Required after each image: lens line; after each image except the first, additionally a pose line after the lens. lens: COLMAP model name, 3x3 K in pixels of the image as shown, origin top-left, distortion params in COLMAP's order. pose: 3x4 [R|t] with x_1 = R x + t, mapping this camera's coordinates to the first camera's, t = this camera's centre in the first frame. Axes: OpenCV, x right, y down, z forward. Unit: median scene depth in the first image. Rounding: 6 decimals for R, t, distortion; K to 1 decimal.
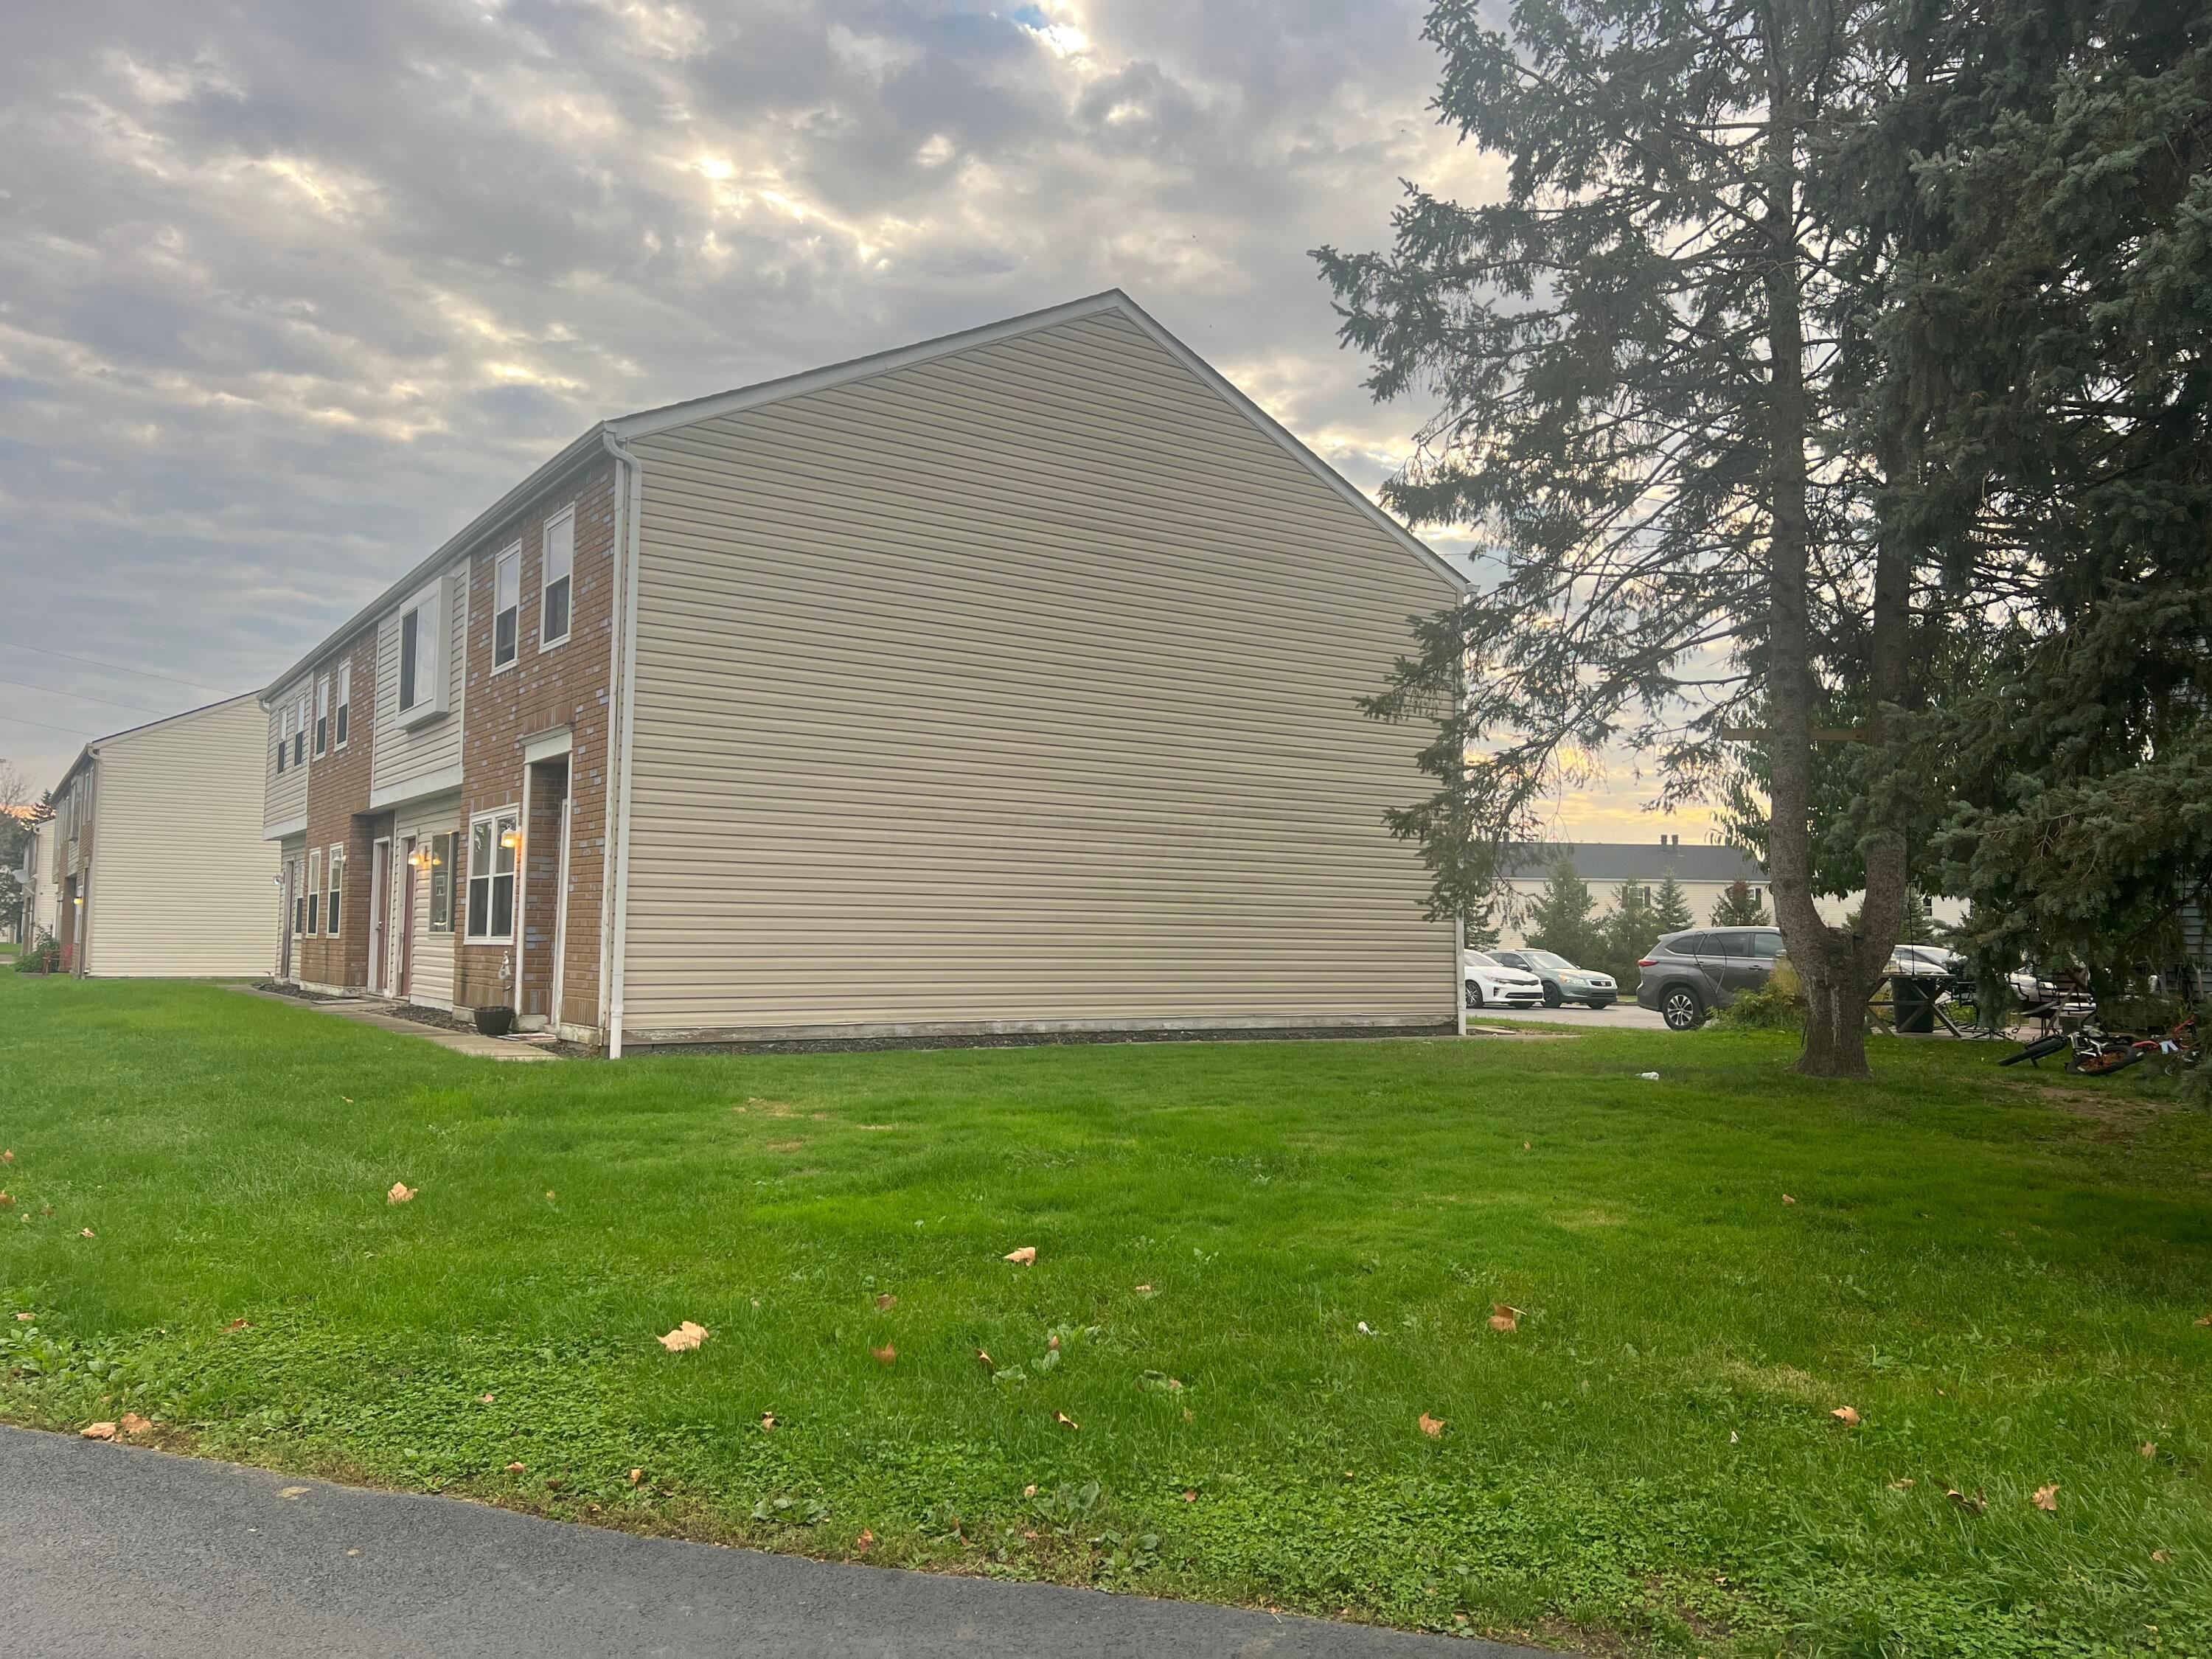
lens RADIAL K [[1648.7, 0, 1106.0], [0, 1648.7, 829.5], [0, 0, 1]] dist [0.162050, -0.410668]
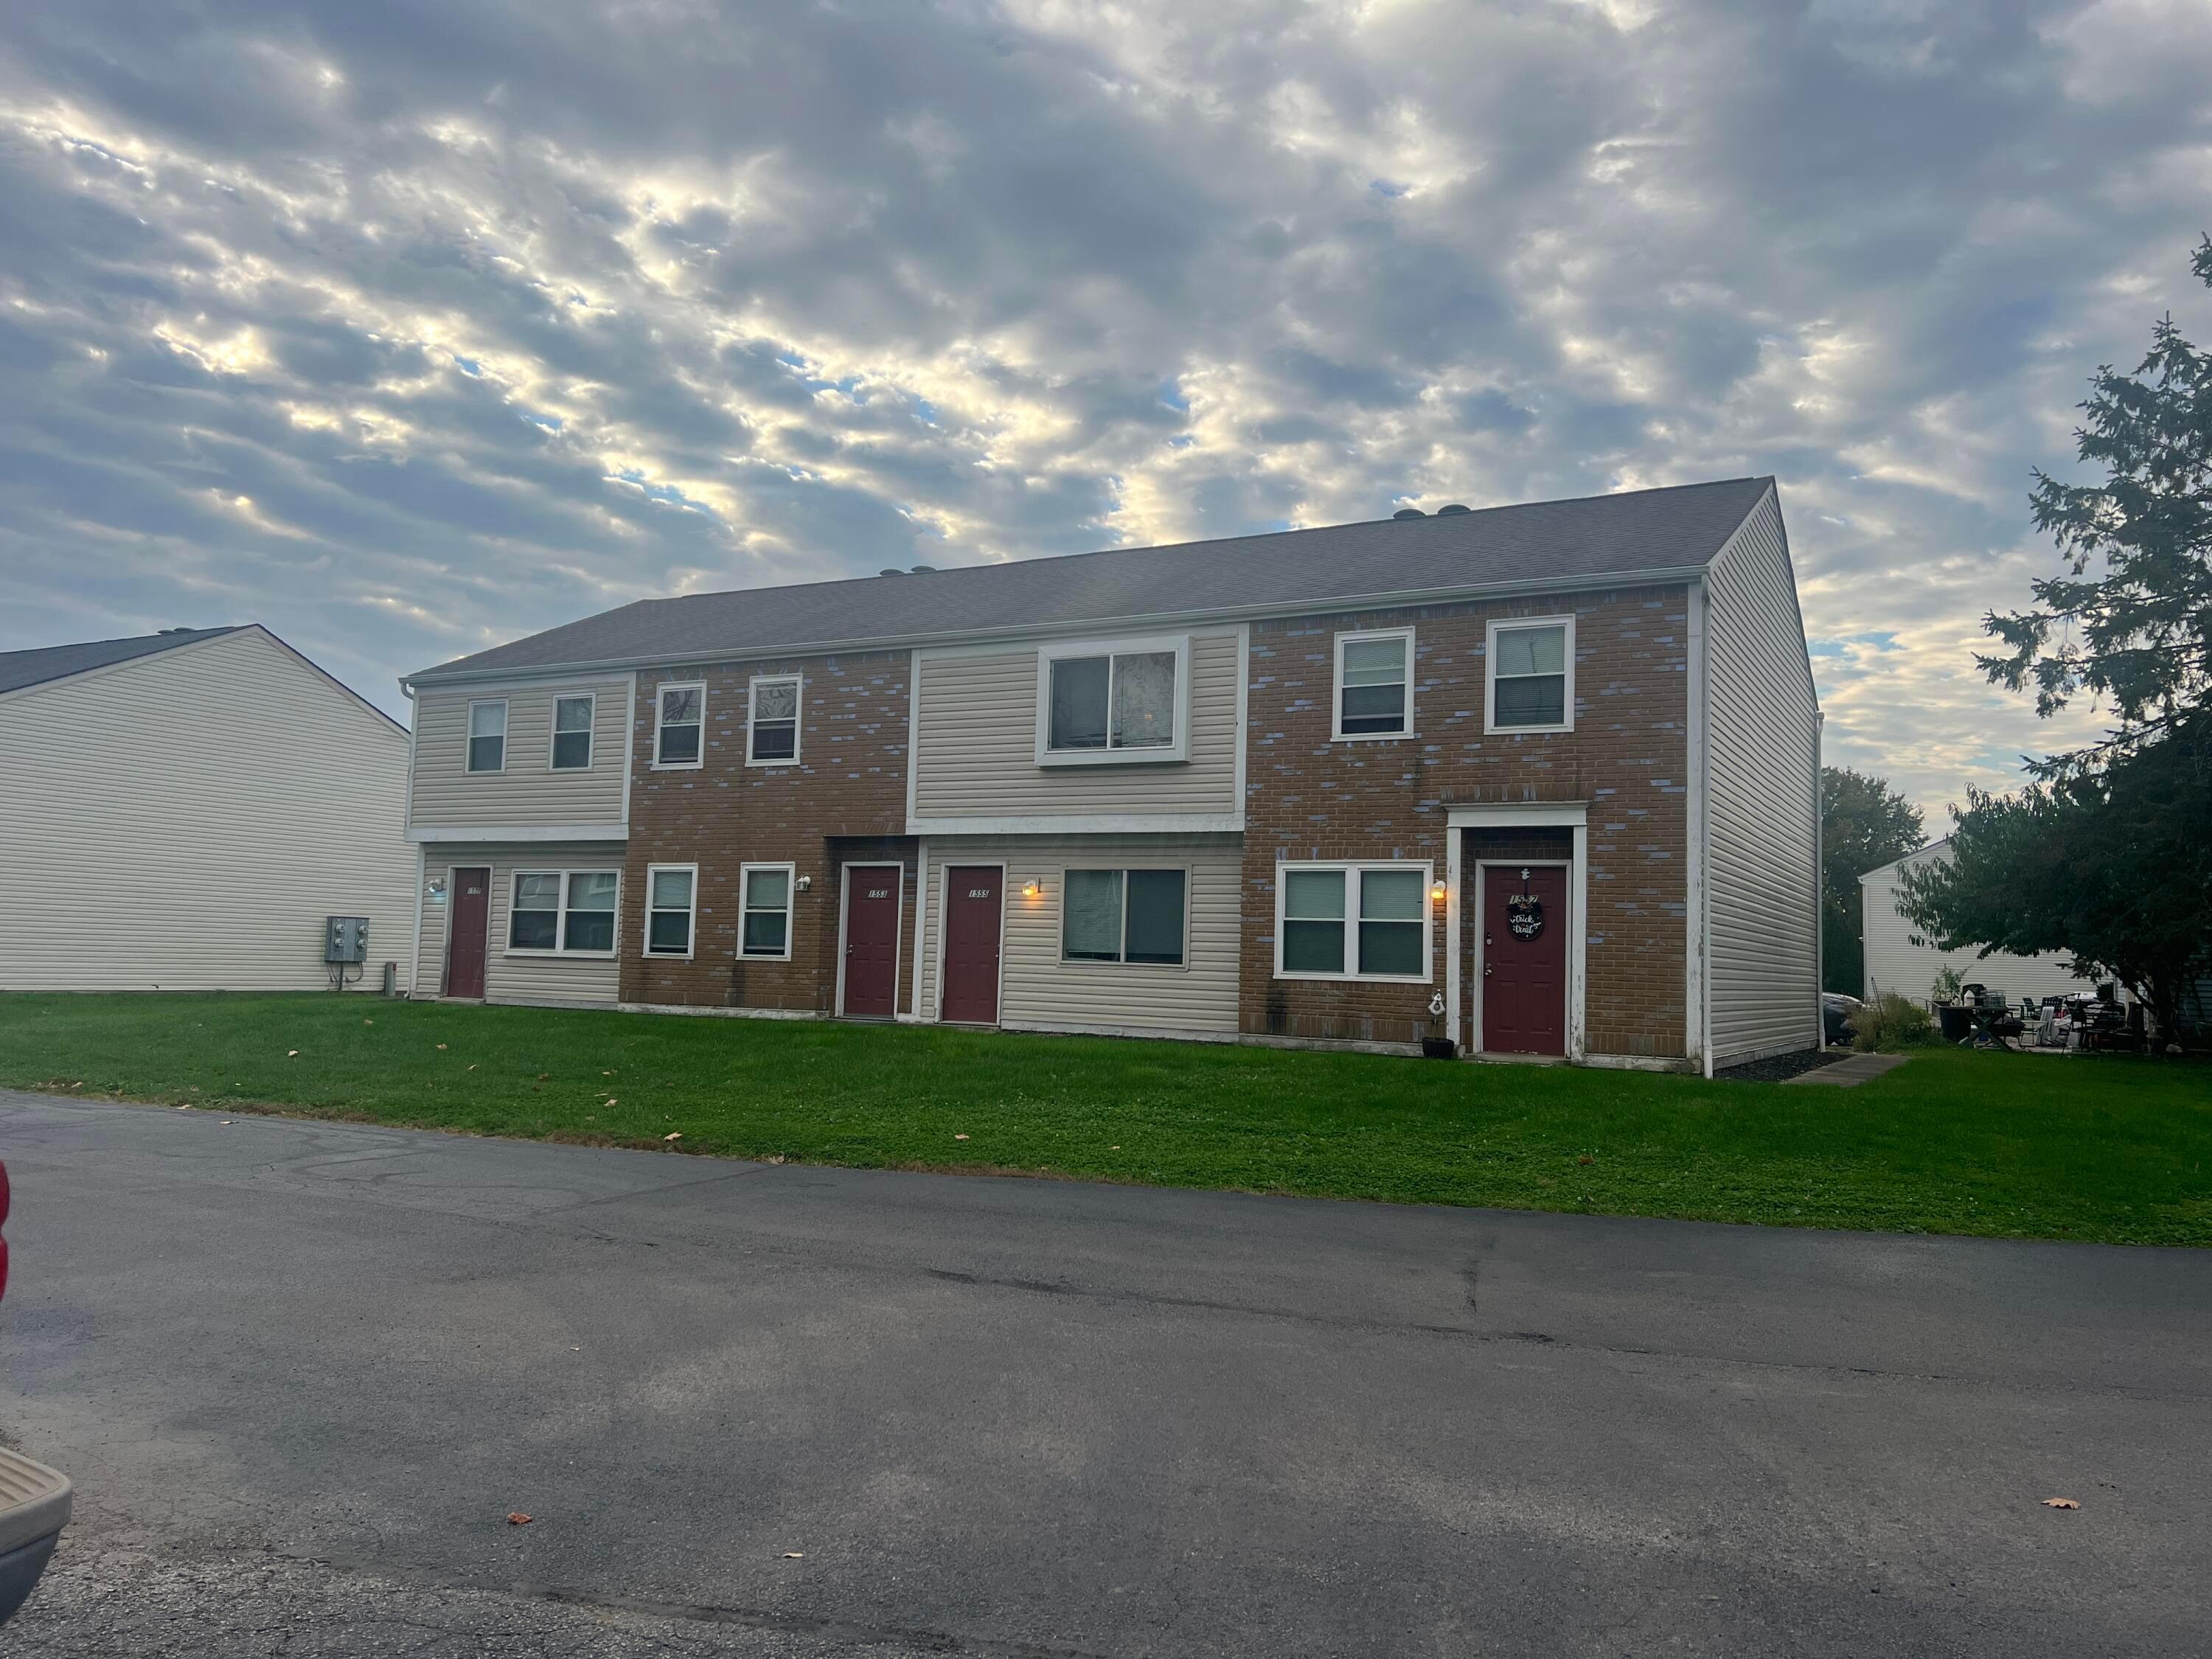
lens RADIAL K [[1648.7, 0, 1106.0], [0, 1648.7, 829.5], [0, 0, 1]] dist [0.162050, -0.410668]
pose [[0.891846, 0.049442, 0.449628, -1.099881], [-0.048459, 0.998731, -0.013704, -0.010303], [-0.449735, -0.009567, 0.893111, 0.081129]]
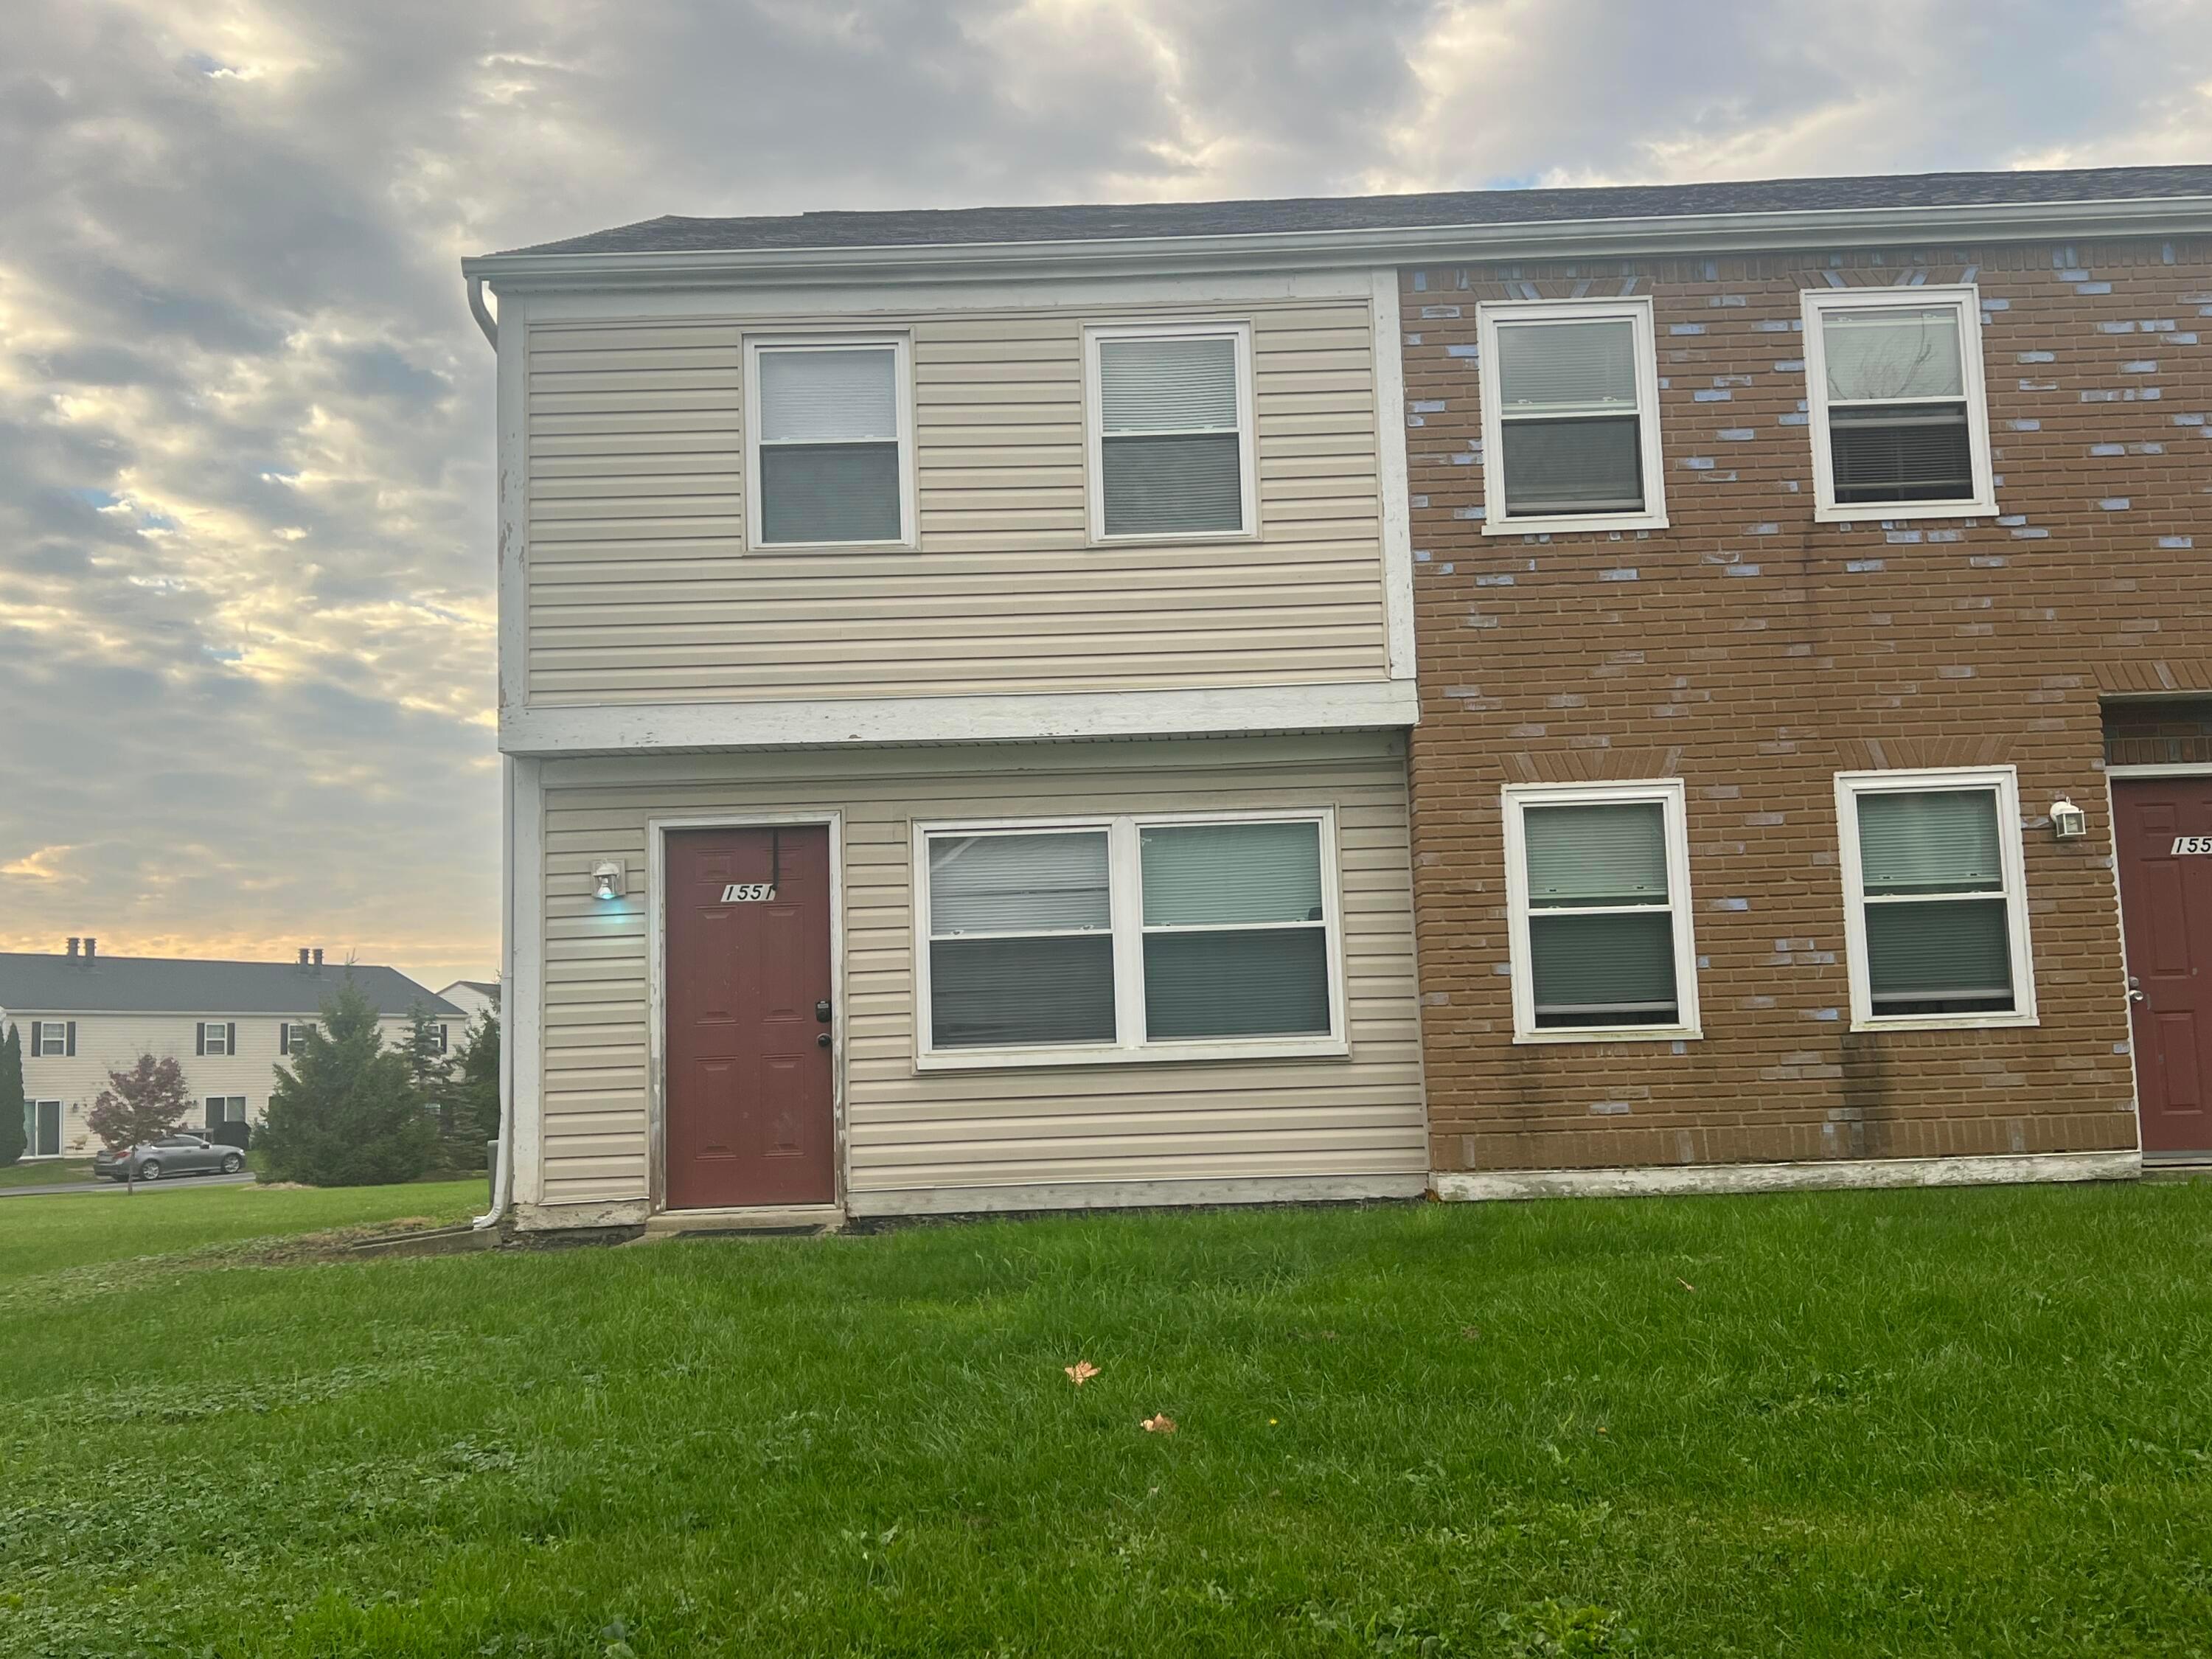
lens RADIAL K [[2220.6, 0, 1106.0], [0, 2220.6, 829.5], [0, 0, 1]] dist [0.129085, -0.357305]
pose [[0.562174, 0.064419, 0.824507, -1.480895], [-0.014262, 0.997569, -0.068217, 0.088978], [-0.826896, 0.026591, 0.561725, 1.338846]]
